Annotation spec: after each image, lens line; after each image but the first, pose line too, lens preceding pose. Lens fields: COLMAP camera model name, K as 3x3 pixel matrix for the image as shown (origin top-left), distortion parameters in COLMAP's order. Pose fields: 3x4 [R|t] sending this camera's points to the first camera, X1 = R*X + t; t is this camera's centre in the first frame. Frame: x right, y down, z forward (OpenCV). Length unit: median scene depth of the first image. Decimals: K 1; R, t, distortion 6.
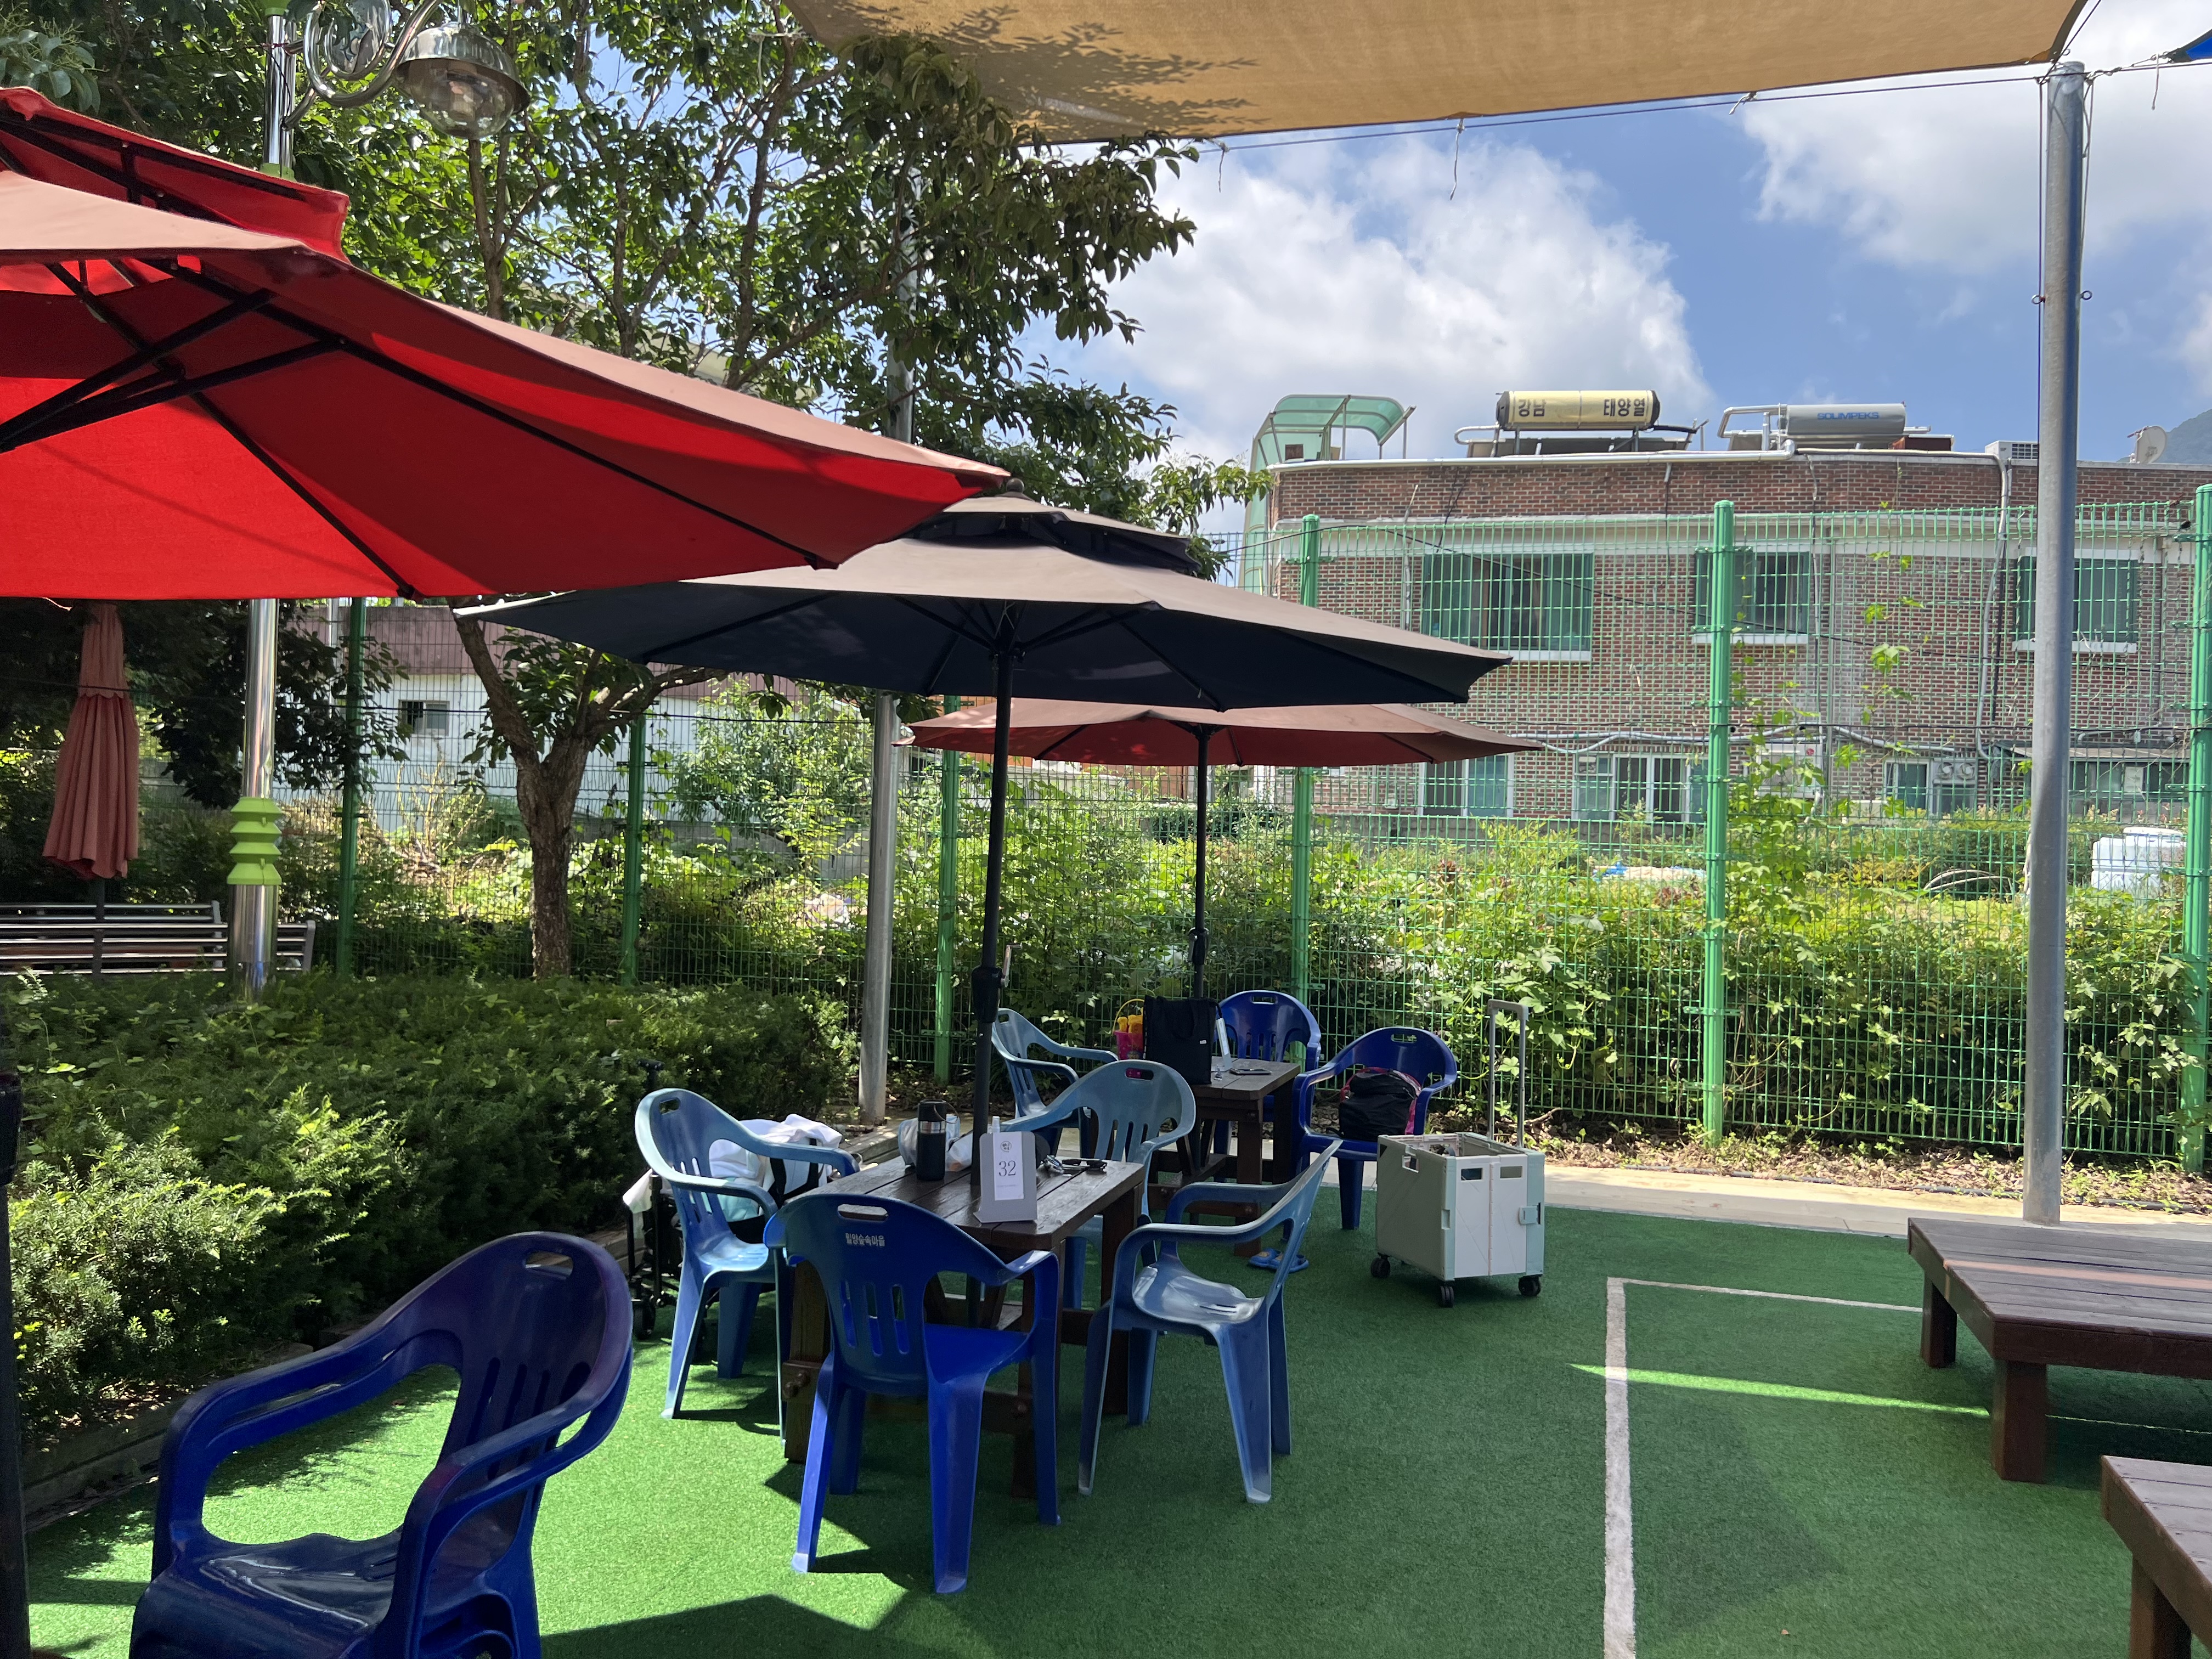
lens RADIAL K [[1664.7, 0, 1105.3], [0, 1664.7, 831.4], [0, 0, 1]] dist [0.046441, -0.054493]
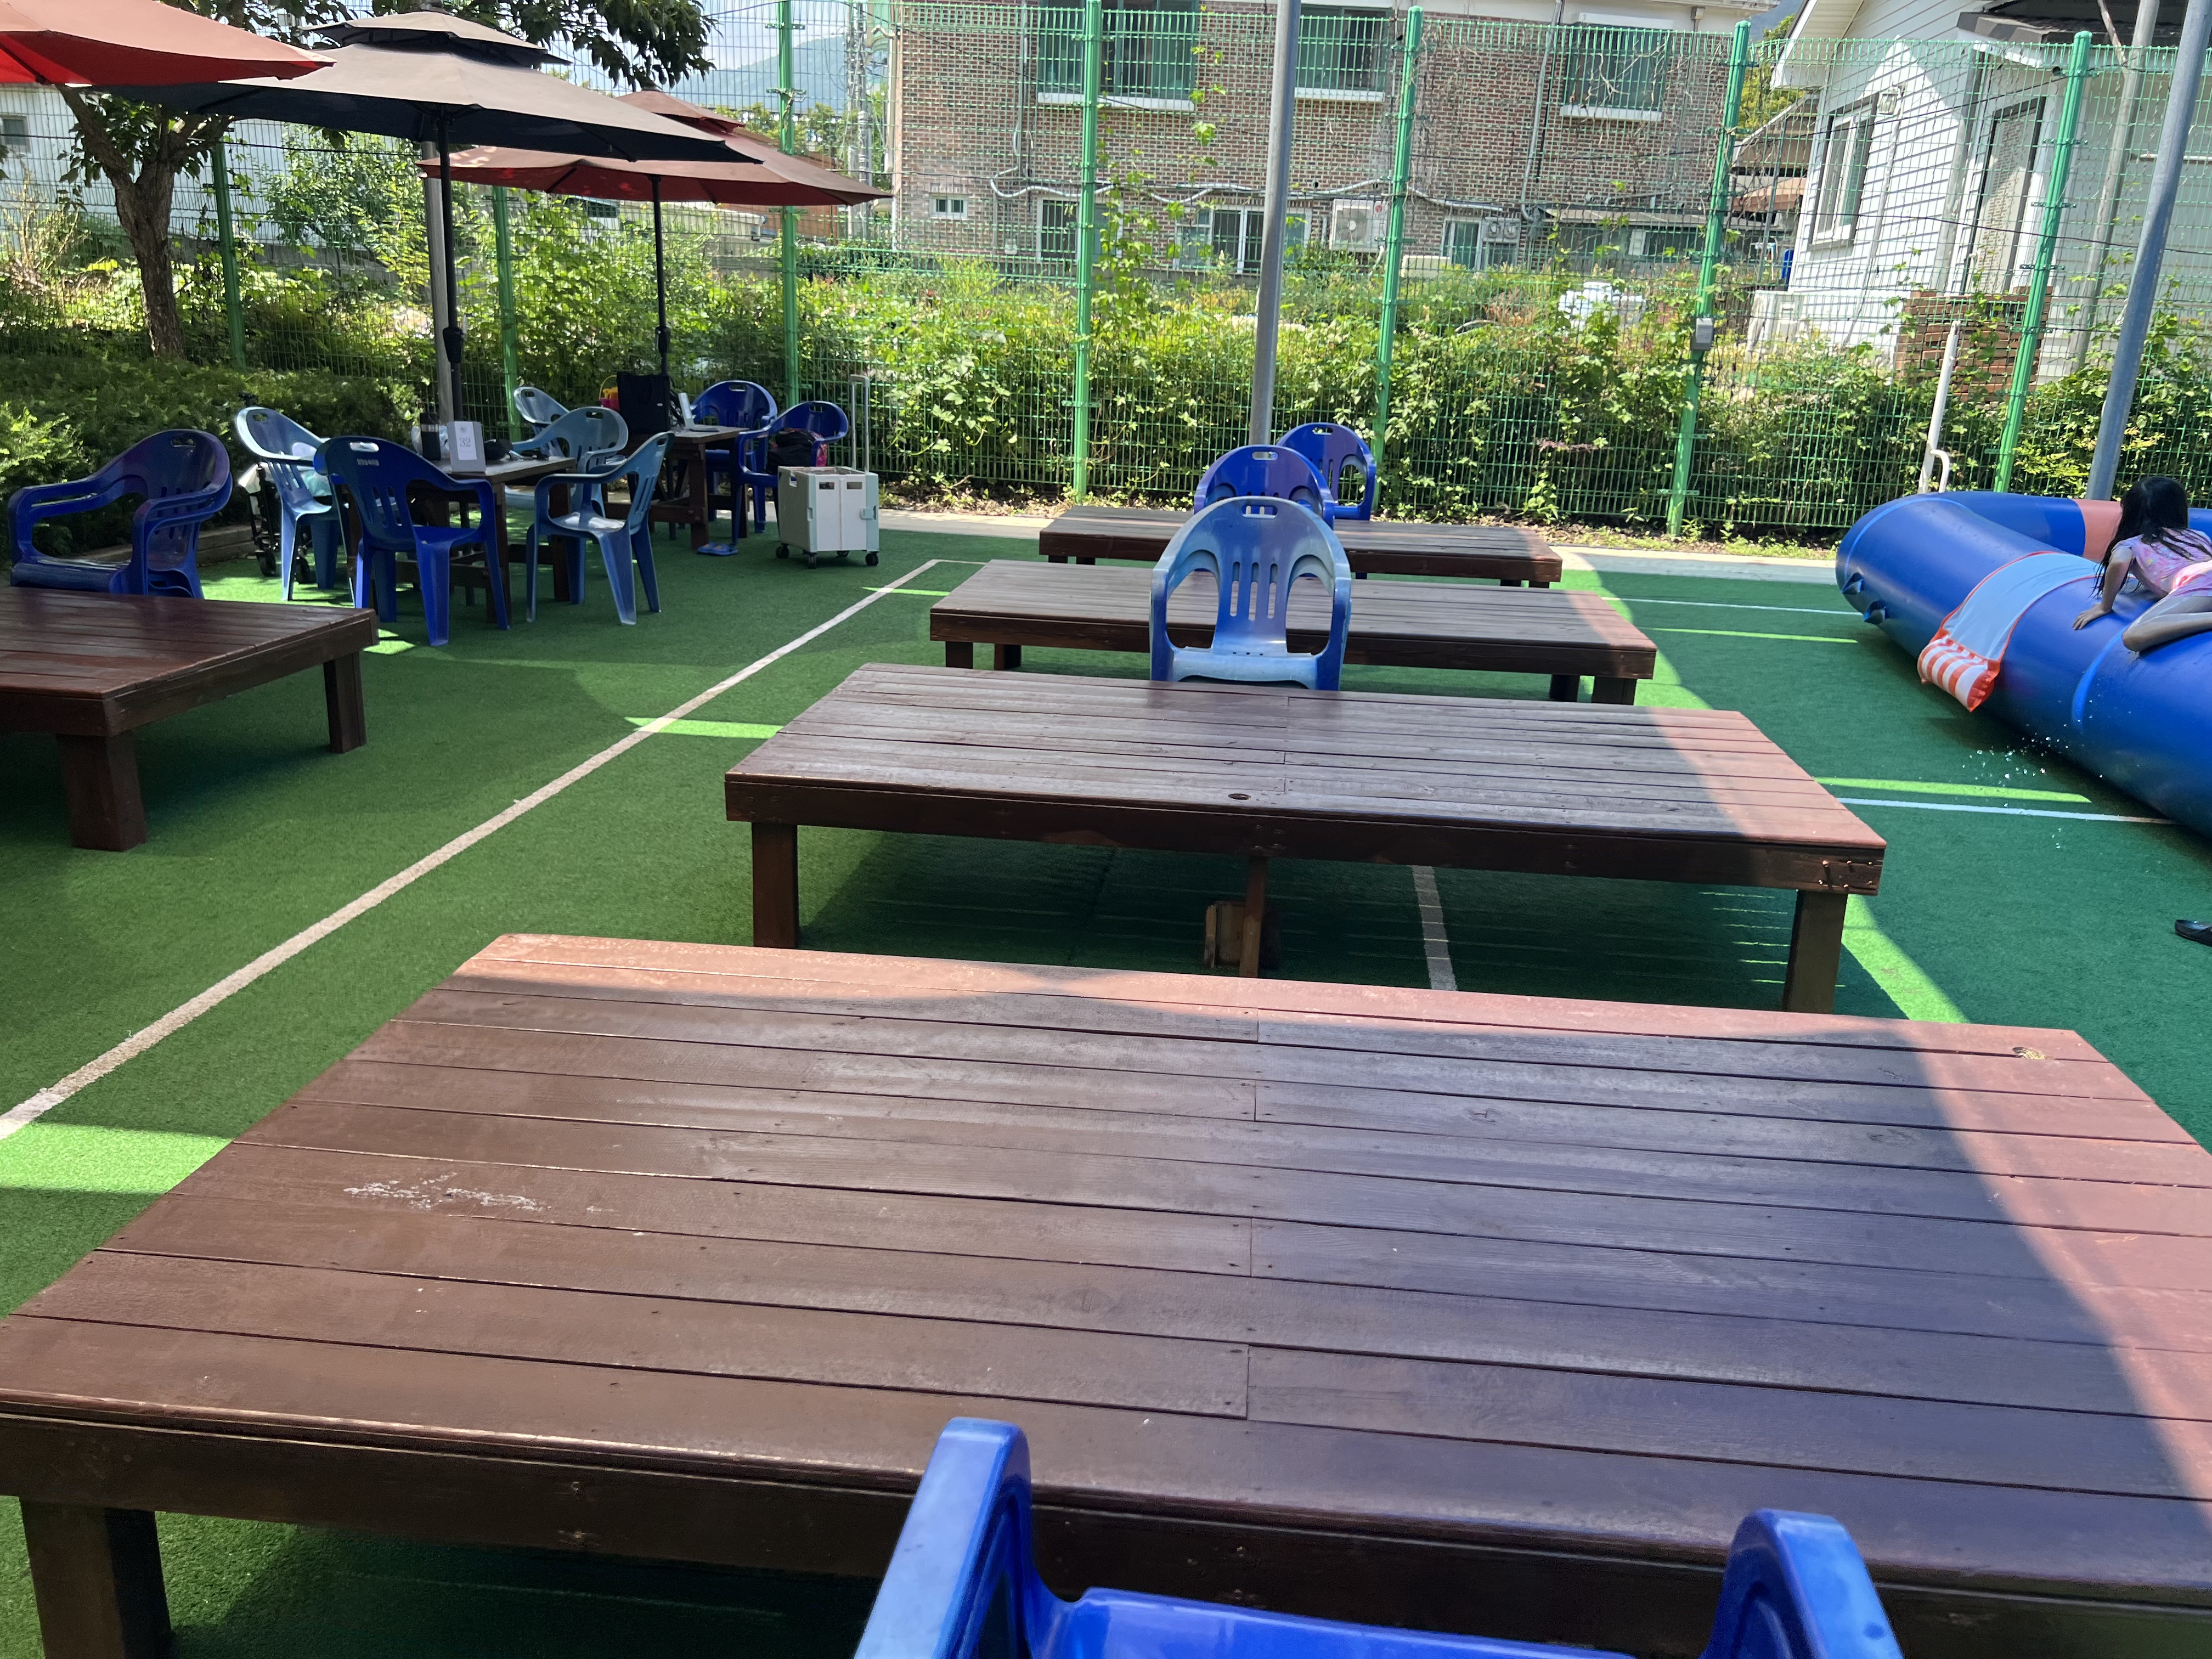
lens RADIAL K [[1664.7, 0, 1115.7], [0, 1664.7, 845.7], [0, 0, 1]] dist [0.046441, -0.054493]
pose [[0.984259, -0.037802, 0.172643, 0.131832], [-0.018985, 0.948589, 0.315941, 0.015743], [-0.175710, -0.314245, 0.932939, -0.403573]]
